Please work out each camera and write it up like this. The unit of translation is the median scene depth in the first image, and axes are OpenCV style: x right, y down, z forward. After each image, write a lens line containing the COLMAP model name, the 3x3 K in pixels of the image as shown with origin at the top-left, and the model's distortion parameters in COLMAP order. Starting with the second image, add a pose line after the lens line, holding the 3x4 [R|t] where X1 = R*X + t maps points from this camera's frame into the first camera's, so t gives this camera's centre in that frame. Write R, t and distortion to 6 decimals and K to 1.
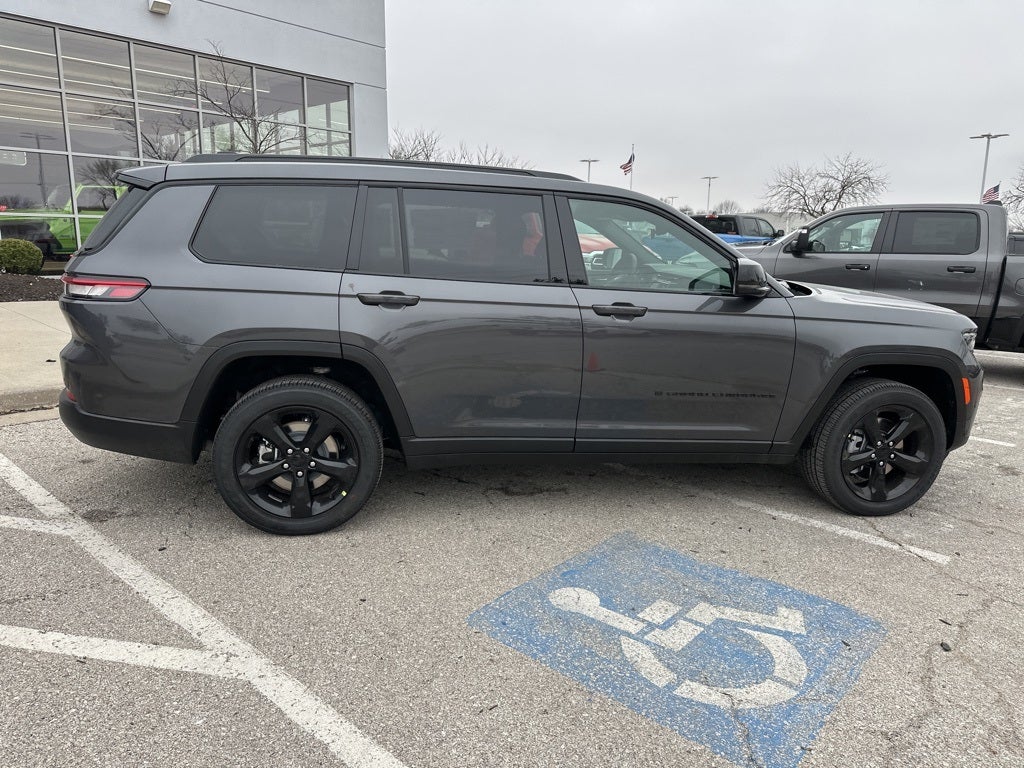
lens RADIAL K [[718.2, 0, 510.8], [0, 718.2, 384.9], [0, 0, 1]] dist [0.040682, -0.047168]
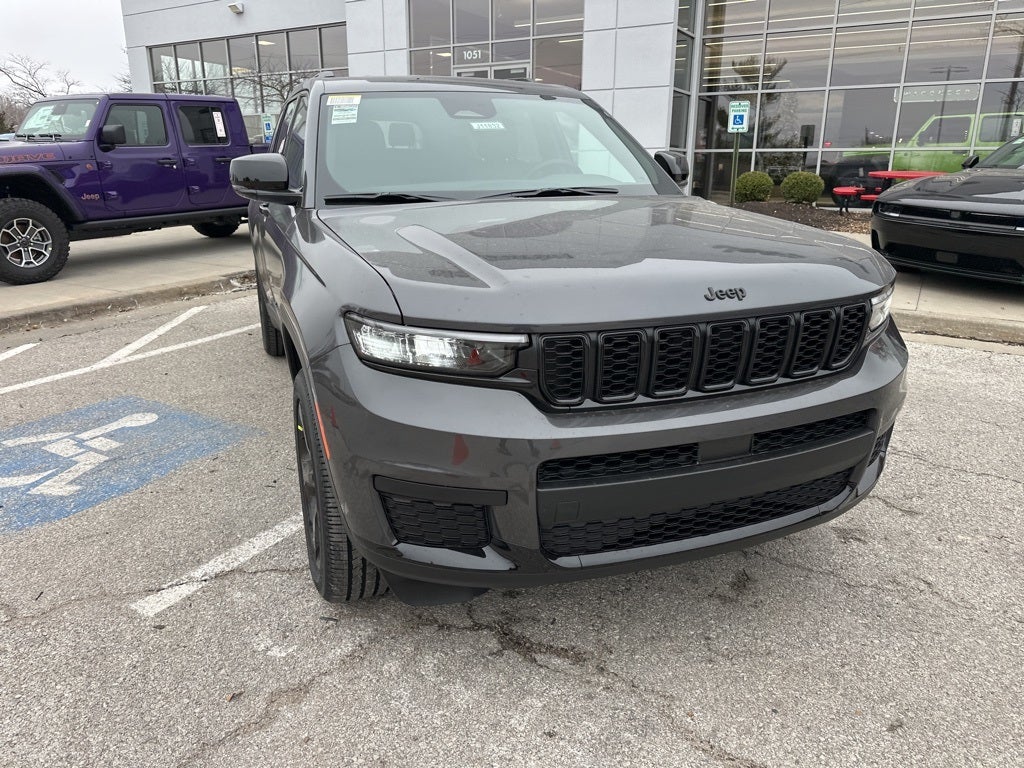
lens RADIAL K [[722.8, 0, 506.6], [0, 722.8, 378.6], [0, 0, 1]] dist [0.034238, -0.041659]
pose [[0.178069, 0.257807, -0.949646, 1.242035], [-0.199590, 0.954472, 0.221692, -0.173483], [0.963564, 0.150063, 0.221417, 1.148073]]
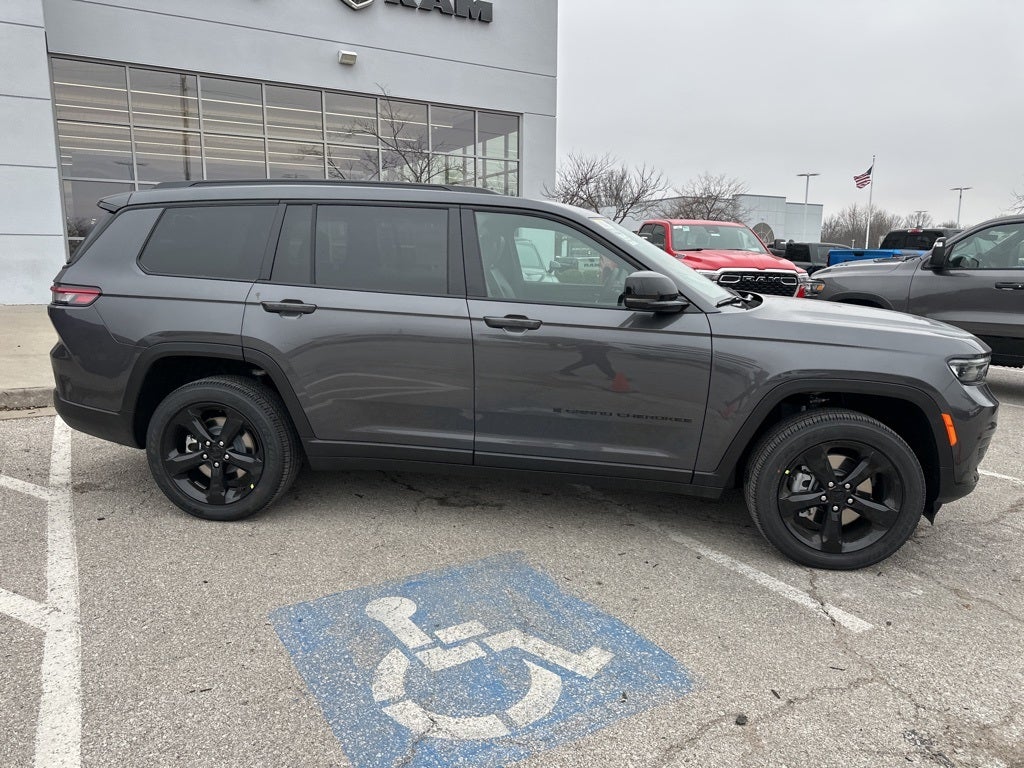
lens RADIAL K [[717.9, 0, 511.1], [0, 717.9, 378.3], [0, 0, 1]] dist [0.041757, -0.045392]
pose [[0.952769, 0.040667, -0.300961, 0.455907], [-0.052631, 0.998109, -0.031747, 0.003035], [0.299101, 0.046087, 0.953108, 0.072703]]
